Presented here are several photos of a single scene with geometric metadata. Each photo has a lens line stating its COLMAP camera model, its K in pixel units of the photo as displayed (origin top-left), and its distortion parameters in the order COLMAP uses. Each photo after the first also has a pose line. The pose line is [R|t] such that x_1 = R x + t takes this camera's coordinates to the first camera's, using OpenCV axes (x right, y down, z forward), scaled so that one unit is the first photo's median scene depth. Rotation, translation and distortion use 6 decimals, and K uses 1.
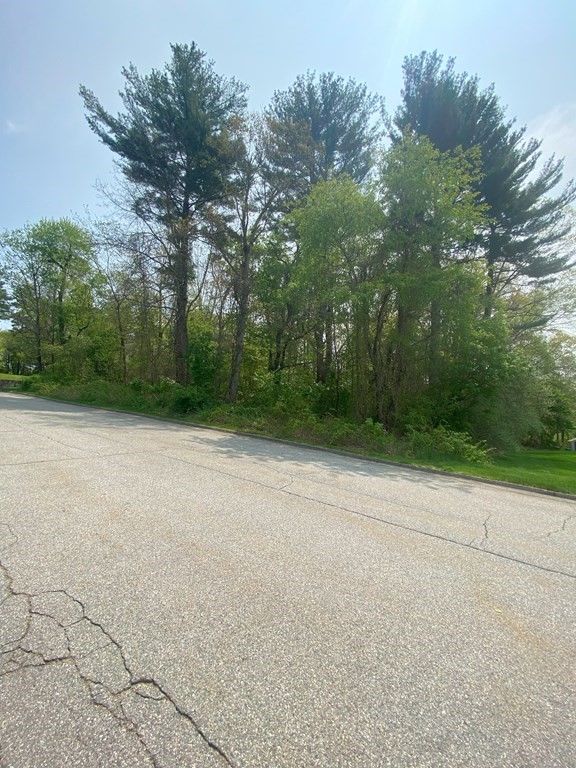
lens RADIAL K [[310.2, 0, 293.3], [0, 310.2, 383.3], [0, 0, 1]] dist [-0.002622, -0.004731]
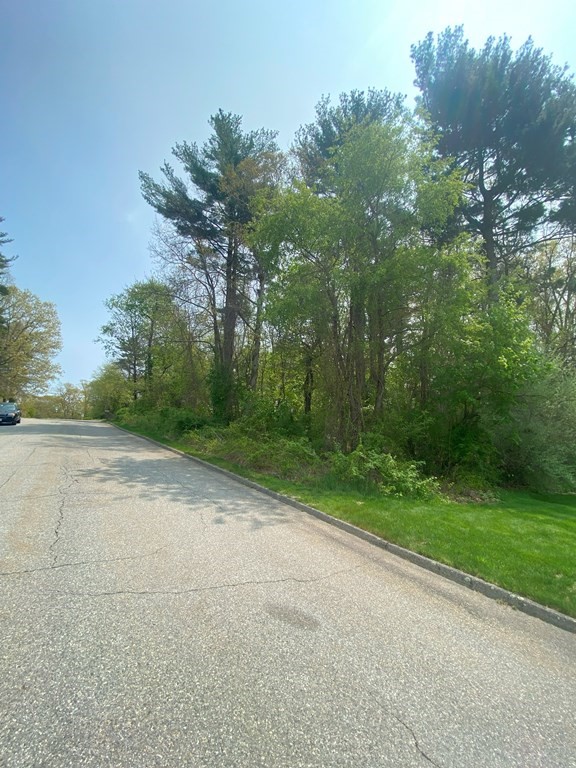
lens RADIAL K [[310.2, 0, 294.9], [0, 310.2, 385.2], [0, 0, 1]] dist [-0.002622, -0.004731]
pose [[0.947592, -0.058001, -0.314175, 0.222749], [0.027887, 0.994645, -0.099514, 0.025098], [0.318265, 0.085538, 0.944135, 0.089052]]
